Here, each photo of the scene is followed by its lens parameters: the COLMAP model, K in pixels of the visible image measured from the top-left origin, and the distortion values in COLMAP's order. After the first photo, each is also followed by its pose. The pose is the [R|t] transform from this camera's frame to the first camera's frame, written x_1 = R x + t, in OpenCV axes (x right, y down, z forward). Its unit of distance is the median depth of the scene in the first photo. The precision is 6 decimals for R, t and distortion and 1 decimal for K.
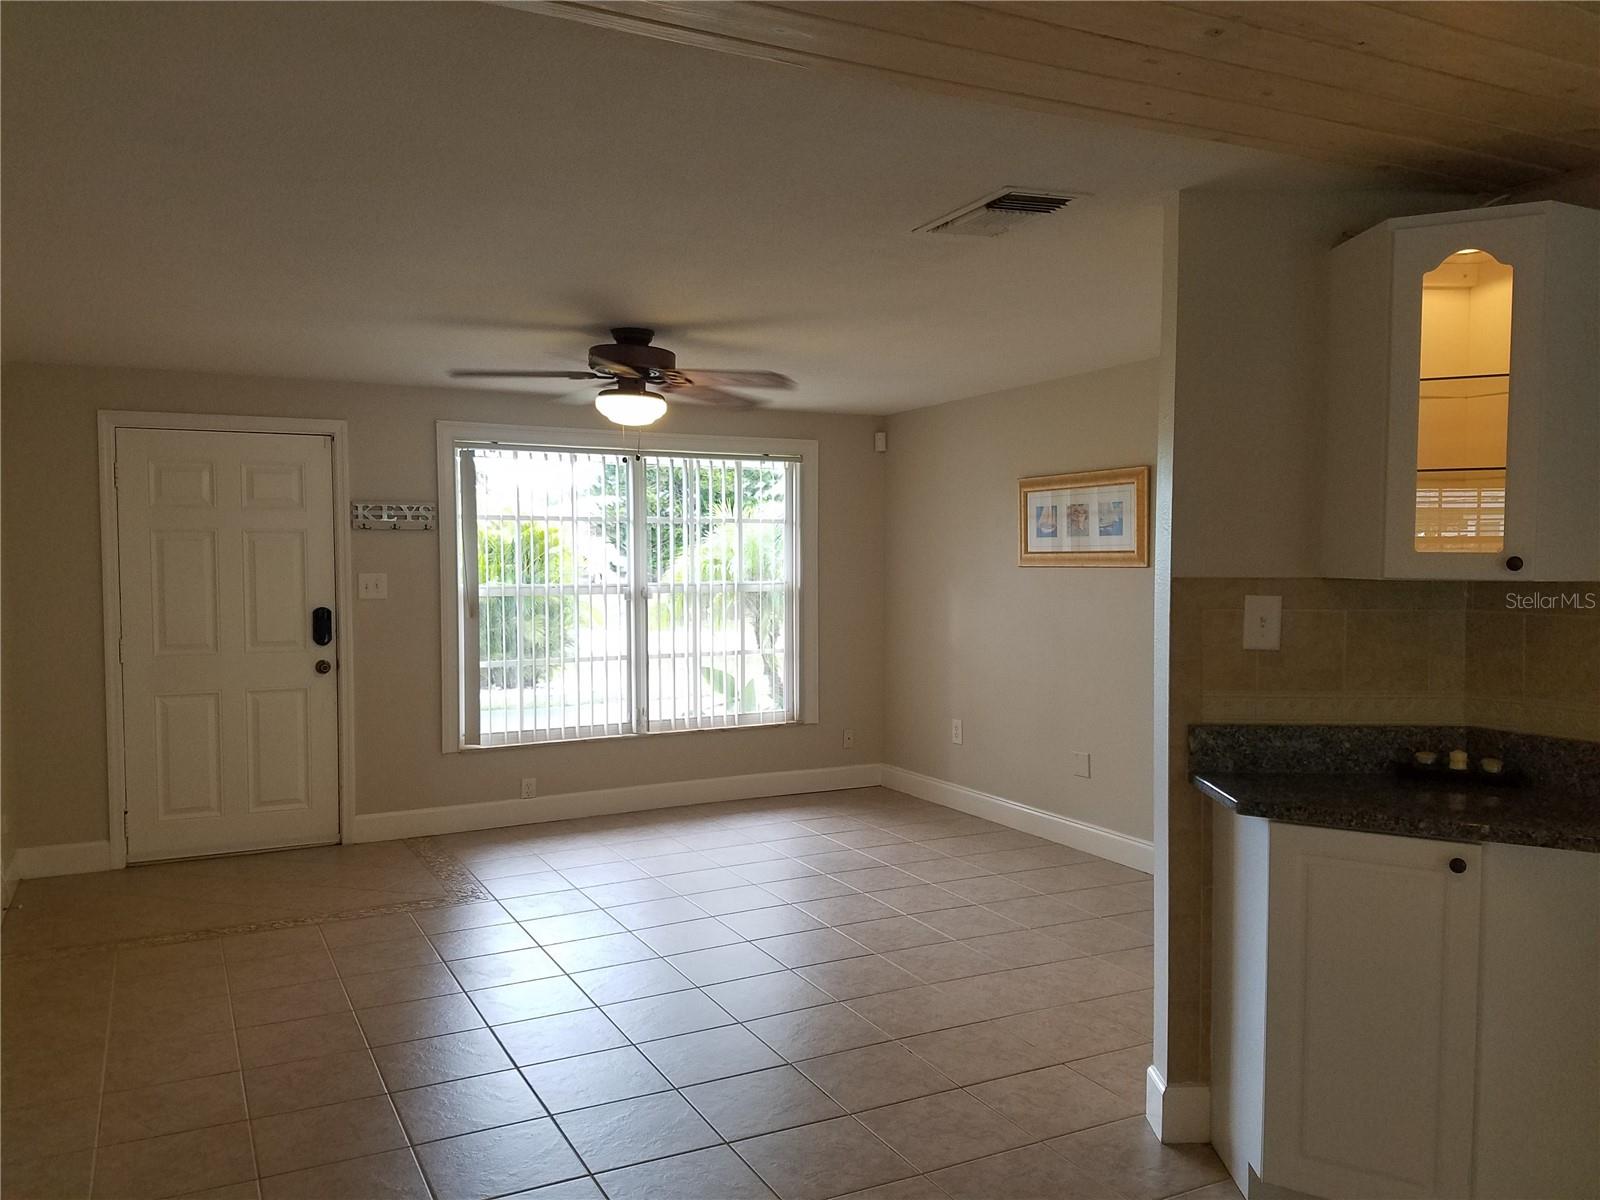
lens RADIAL K [[1228.7, 0, 790.4], [0, 1228.7, 615.7], [0, 0, 1]] dist [0.186029, -0.321731]
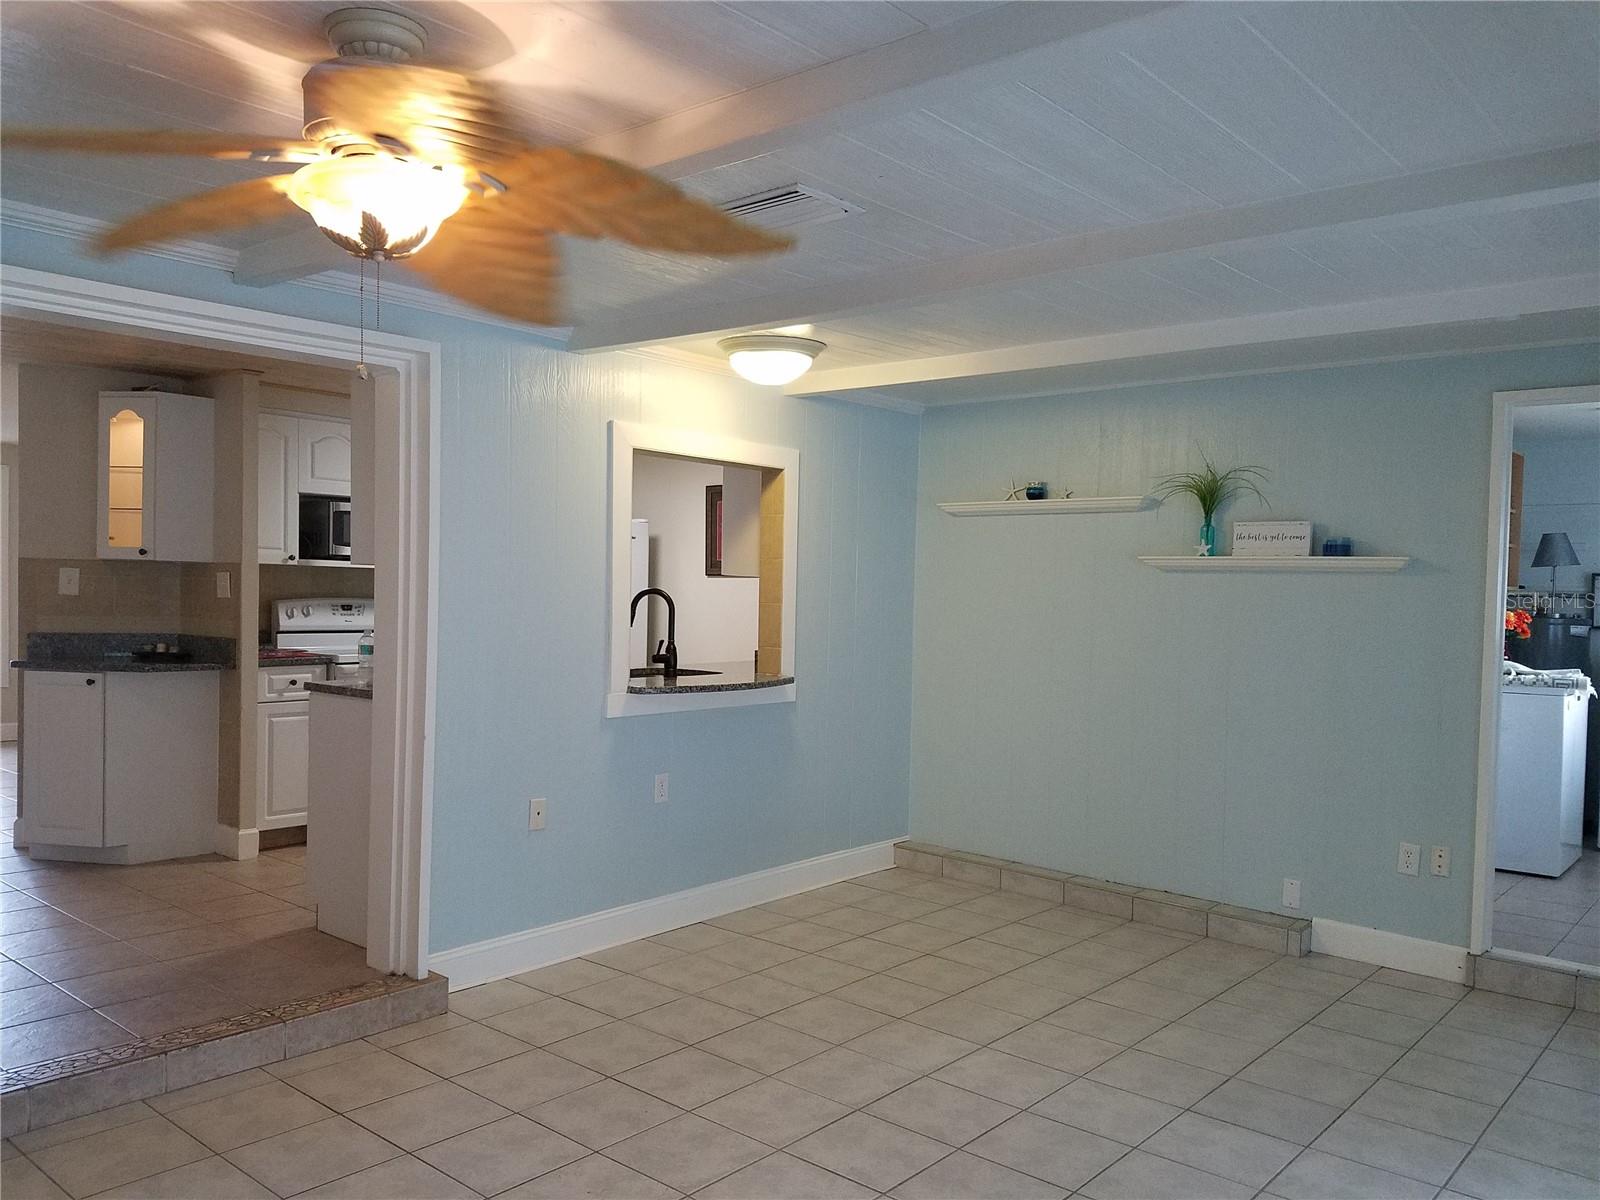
lens RADIAL K [[1228.7, 0, 790.4], [0, 1228.7, 615.7], [0, 0, 1]] dist [0.186029, -0.321731]
pose [[0.924936, 0.010544, 0.379977, 0.295167], [-0.001977, 0.999735, -0.022929, 0.045182], [-0.380119, 0.020456, 0.924712, -0.562015]]
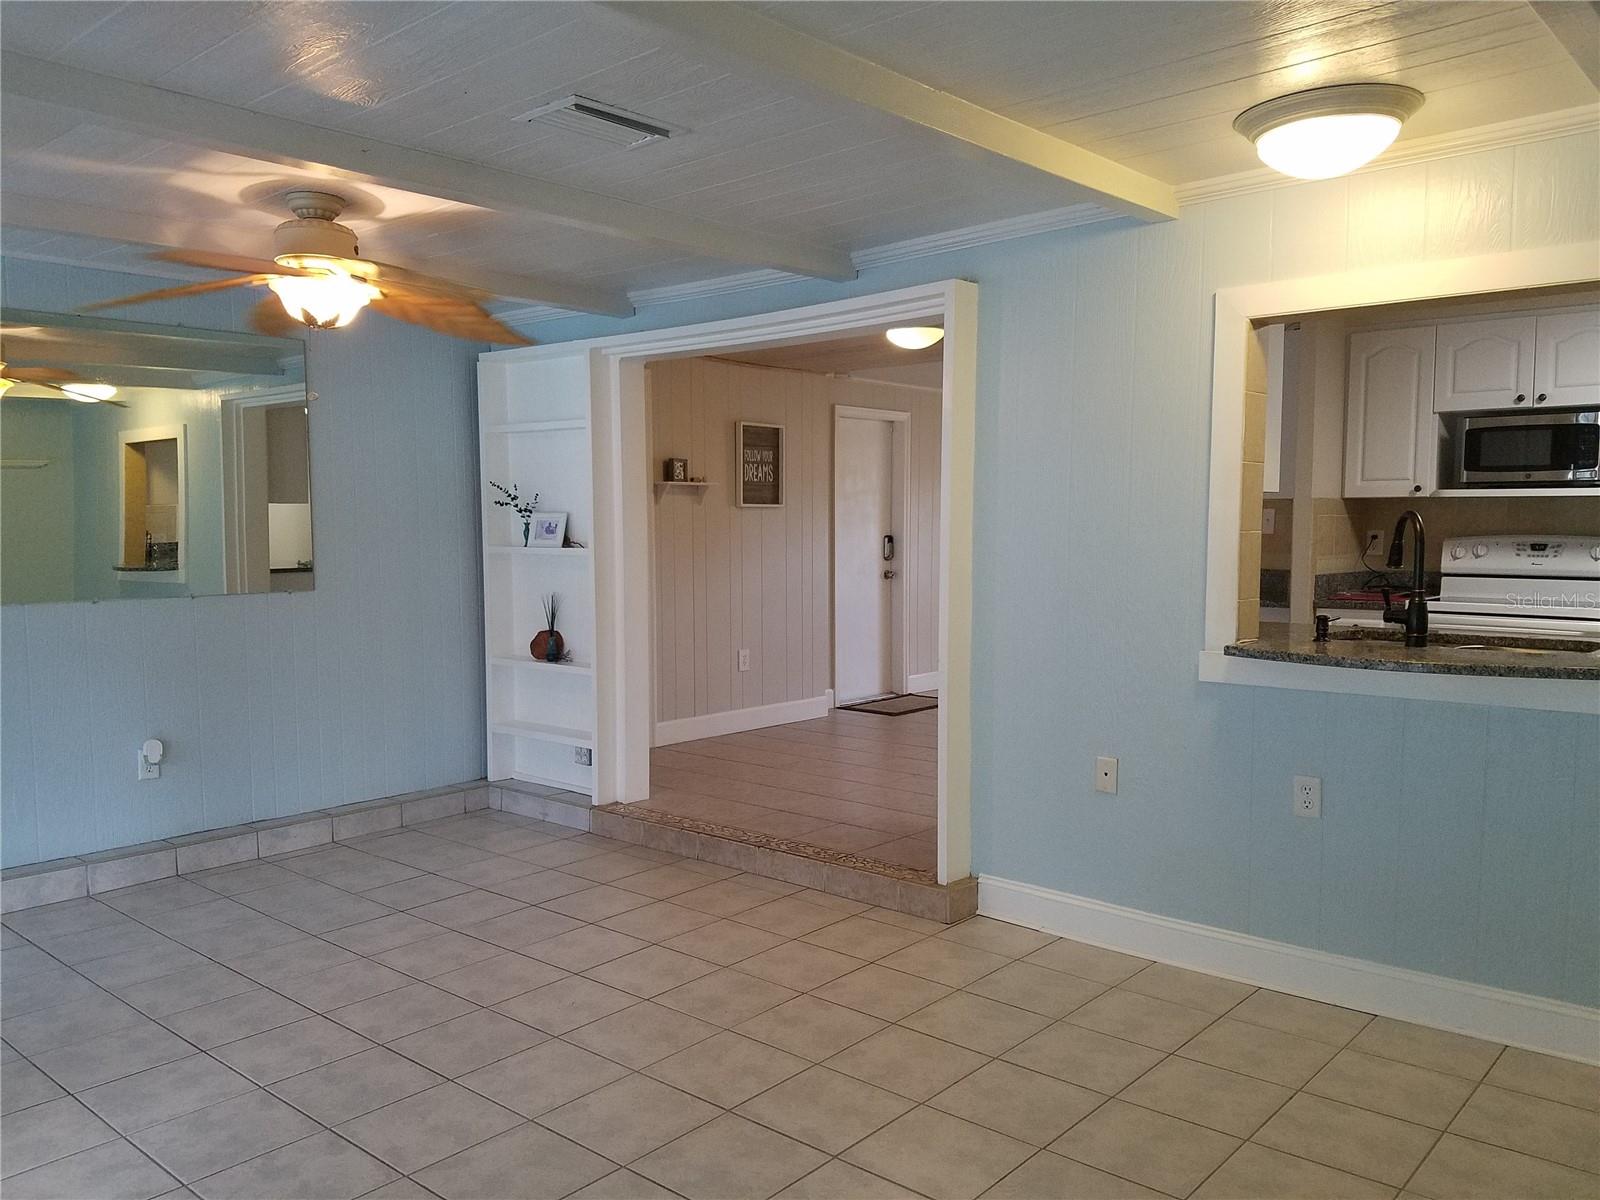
lens RADIAL K [[1228.7, 0, 790.4], [0, 1228.7, 615.7], [0, 0, 1]] dist [0.186029, -0.321731]
pose [[0.362330, 0.069379, -0.929464, 0.921994], [-0.042138, 0.997425, 0.058026, 0.033587], [0.931097, 0.018141, 0.364321, -0.241203]]
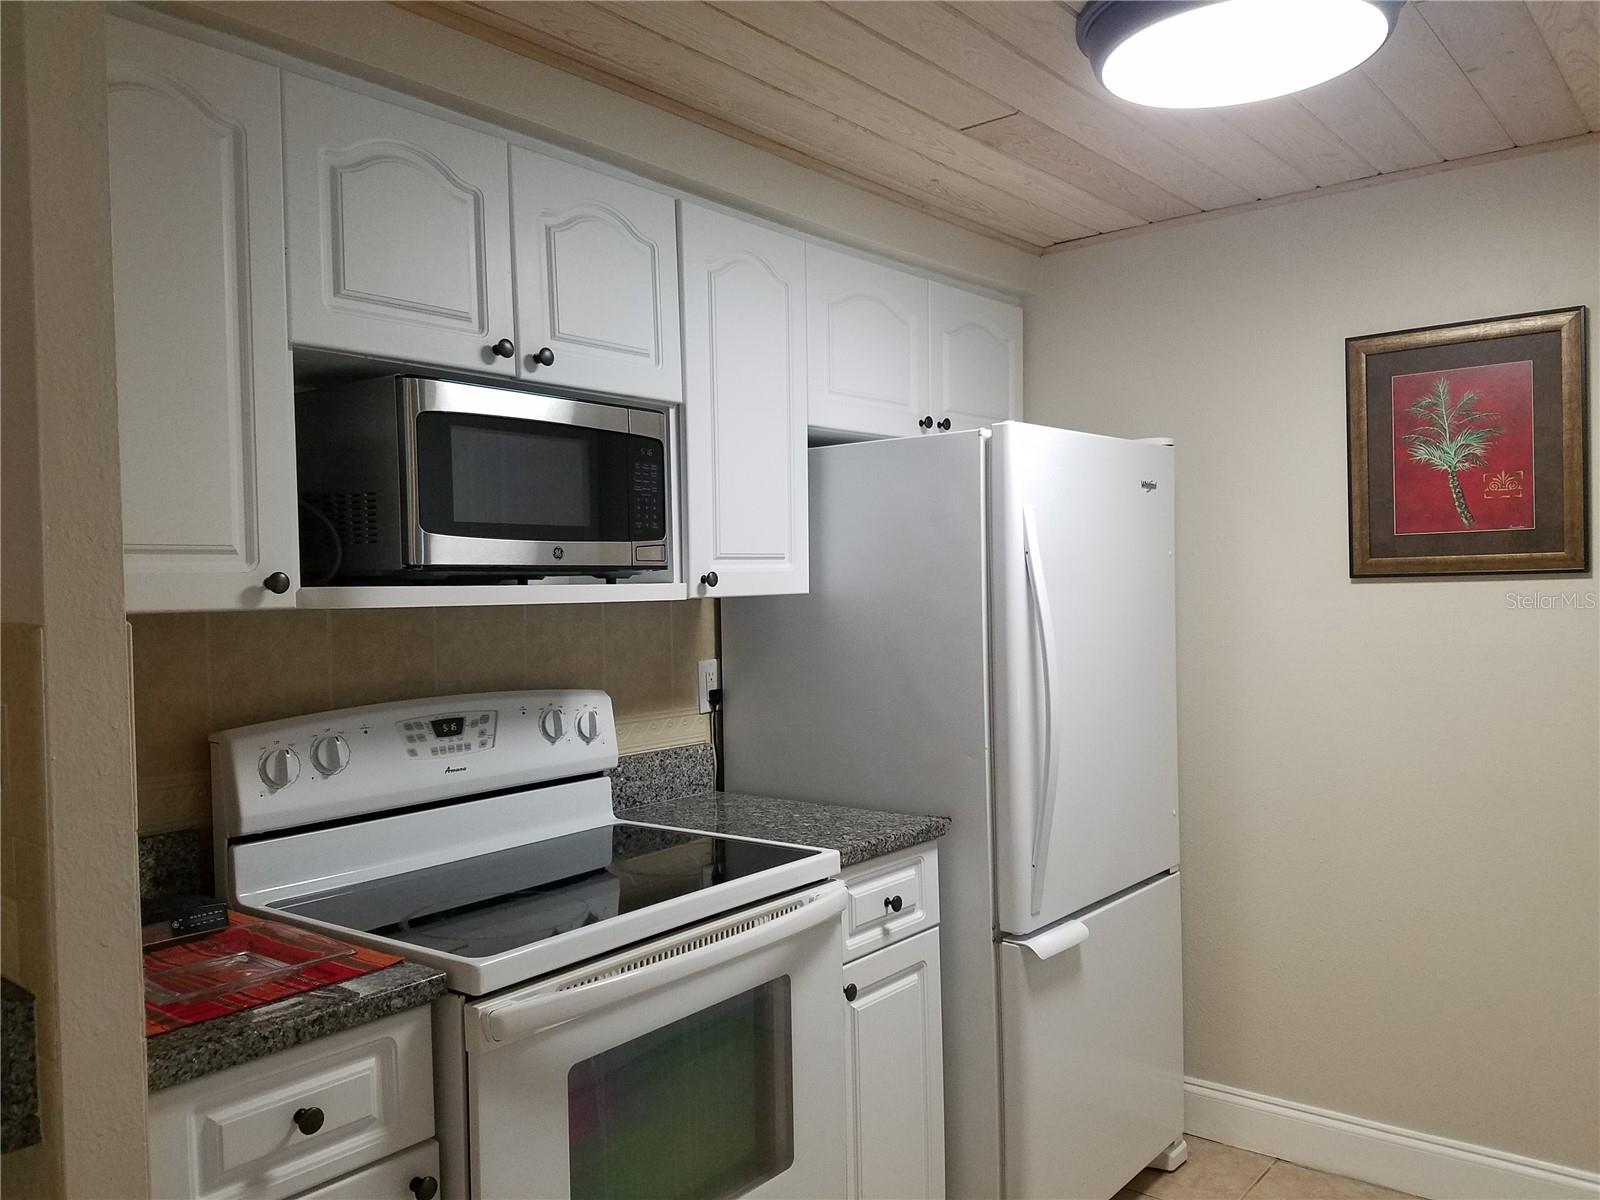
lens RADIAL K [[1228.7, 0, 790.4], [0, 1228.7, 615.7], [0, 0, 1]] dist [0.186029, -0.321731]
pose [[0.915300, -0.027361, 0.401843, 0.299316], [0.037790, 0.999123, -0.018046, -0.003095], [-0.400996, 0.031703, 0.915531, 0.161529]]
